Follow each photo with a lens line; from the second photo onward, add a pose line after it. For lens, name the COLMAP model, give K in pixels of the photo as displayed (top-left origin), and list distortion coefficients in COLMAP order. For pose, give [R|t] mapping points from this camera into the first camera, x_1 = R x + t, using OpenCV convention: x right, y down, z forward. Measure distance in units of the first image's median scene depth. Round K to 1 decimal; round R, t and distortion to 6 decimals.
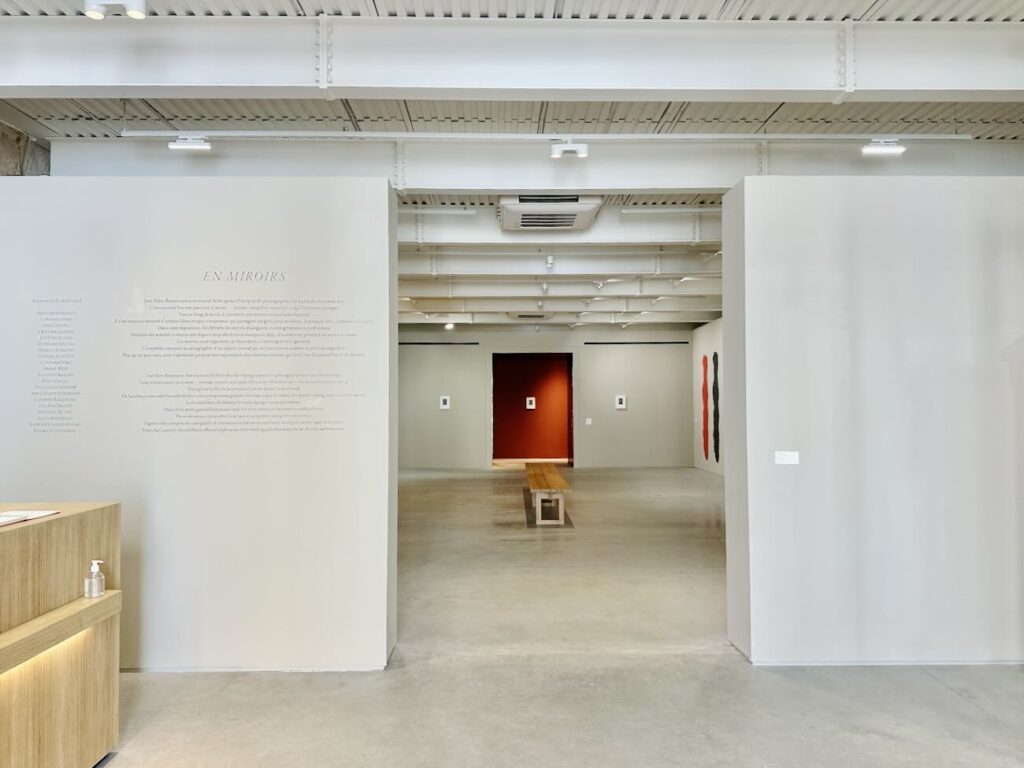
lens RADIAL K [[763.0, 0, 509.4], [0, 763.0, 387.3], [0, 0, 1]] dist [0.062886, -0.006543]
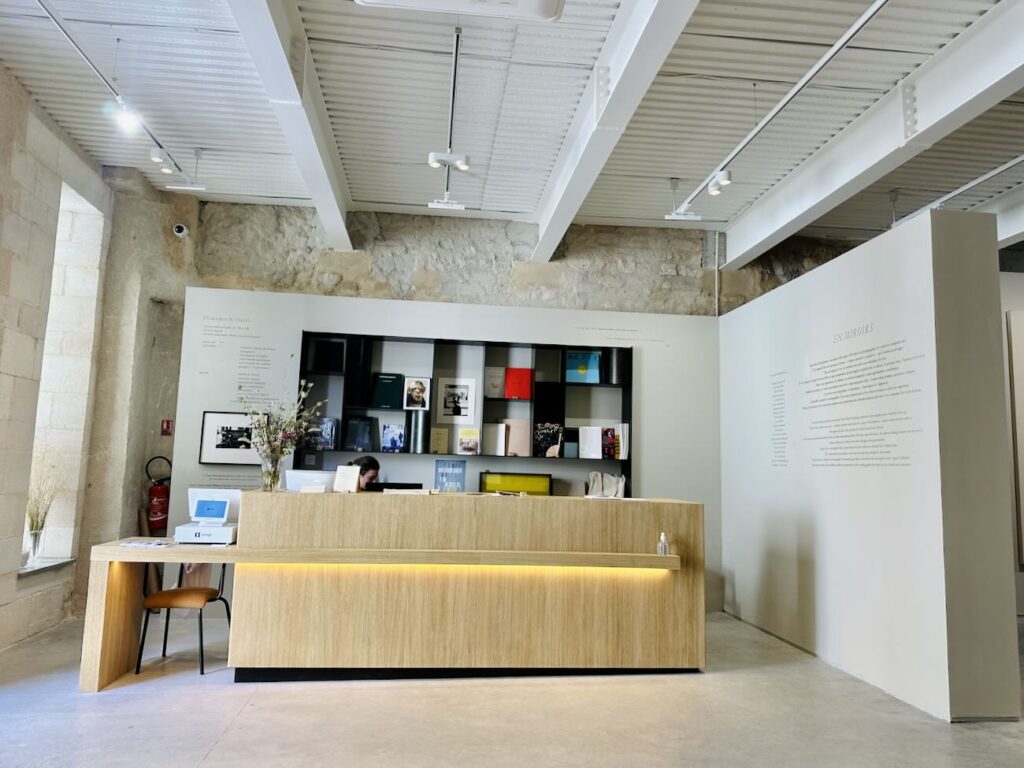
lens RADIAL K [[763.0, 0, 512.5], [0, 763.0, 381.5], [0, 0, 1]] dist [0.062886, -0.006543]
pose [[0.108879, -0.111415, -0.987791, 0.756004], [0.004589, 0.993745, -0.111580, 0.057485], [0.994044, 0.007616, 0.108710, 0.358607]]
